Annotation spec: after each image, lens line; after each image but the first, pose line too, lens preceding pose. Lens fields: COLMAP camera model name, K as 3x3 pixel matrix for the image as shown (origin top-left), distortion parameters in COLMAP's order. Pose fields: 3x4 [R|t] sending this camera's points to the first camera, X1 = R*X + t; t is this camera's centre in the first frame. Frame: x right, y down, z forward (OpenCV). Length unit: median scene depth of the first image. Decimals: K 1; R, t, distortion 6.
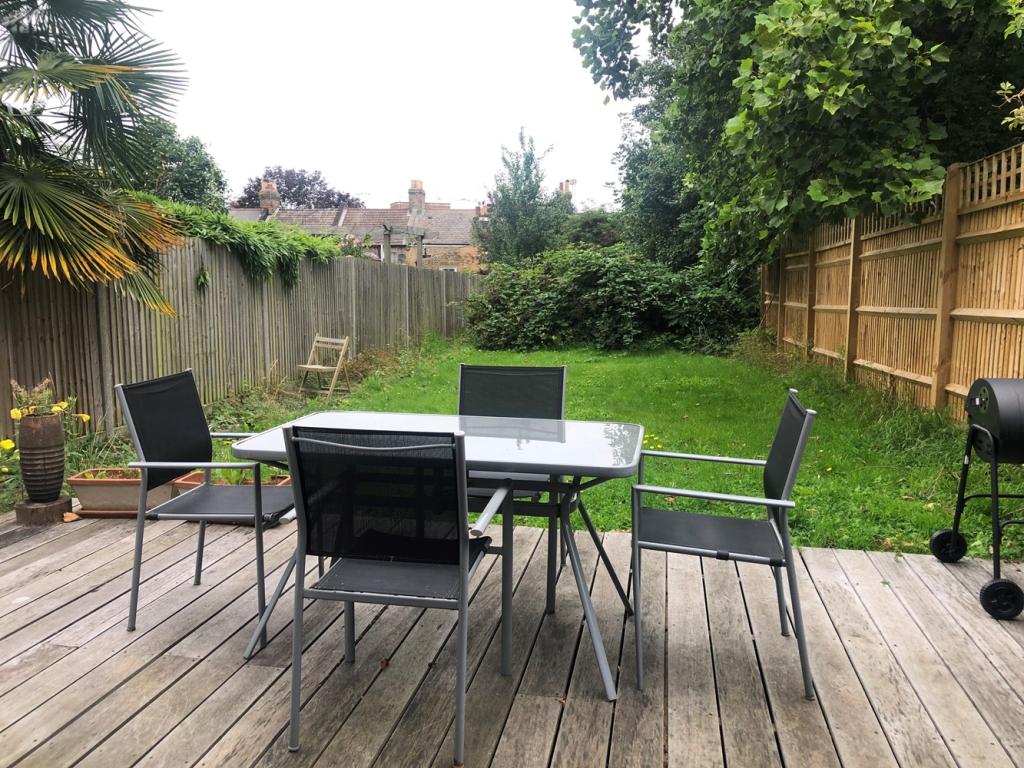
lens RADIAL K [[836.2, 0, 509.7], [0, 836.2, 382.2], [0, 0, 1]] dist [0.040021, 0.019475]
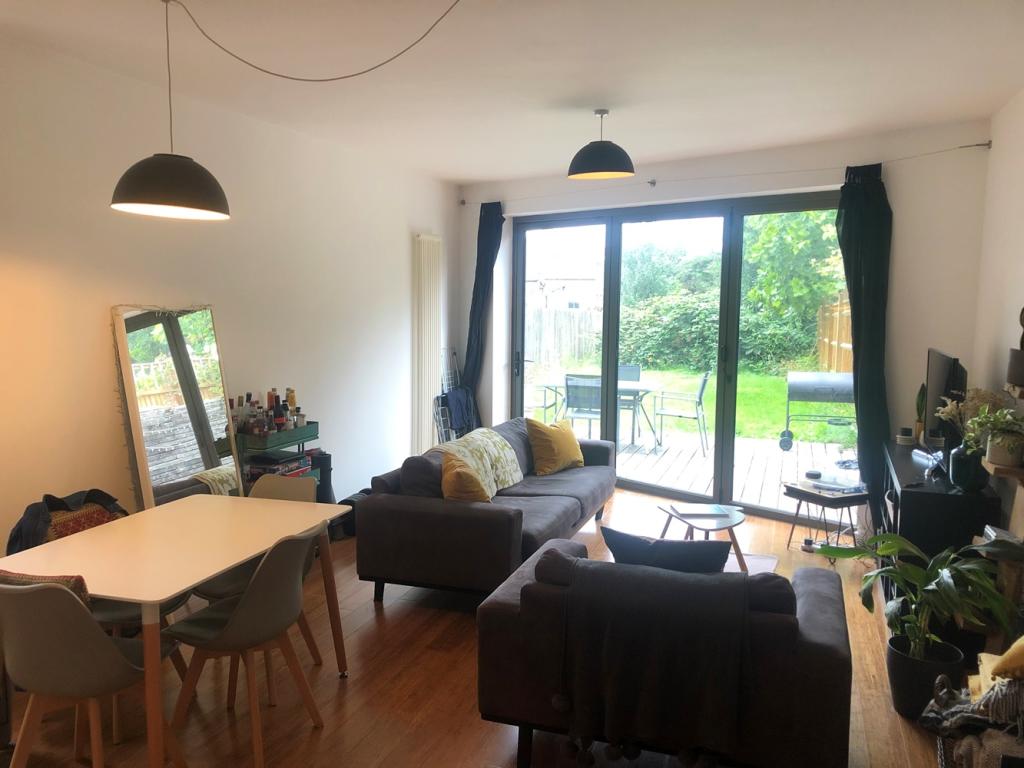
lens RADIAL K [[836.2, 0, 506.0], [0, 836.2, 388.3], [0, 0, 1]] dist [0.040021, 0.019475]
pose [[0.989234, 0.024901, -0.144207, 0.004859], [-0.028486, 0.999333, -0.022854, 0.029678], [0.143541, 0.026716, 0.989284, -0.387250]]
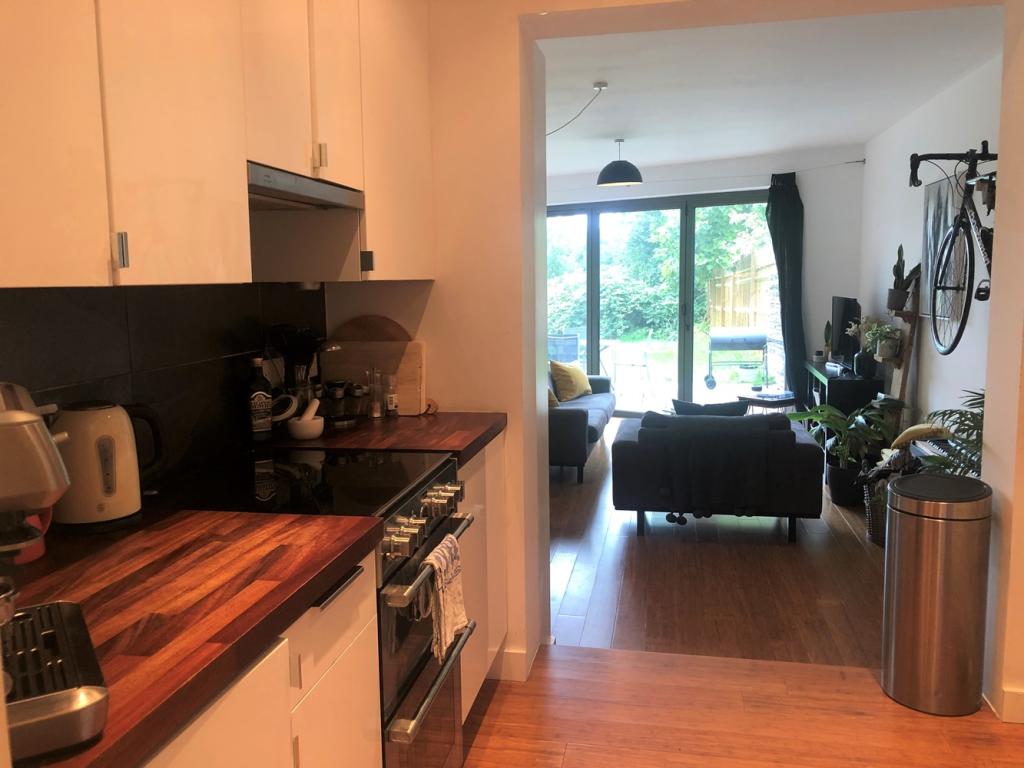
lens RADIAL K [[836.2, 0, 509.2], [0, 836.2, 380.5], [0, 0, 1]] dist [0.040021, 0.019475]
pose [[0.999821, -0.018910, 0.000114, -0.061858], [0.018910, 0.999741, -0.012644, 0.051355], [0.000125, 0.012644, 0.999920, -0.515445]]
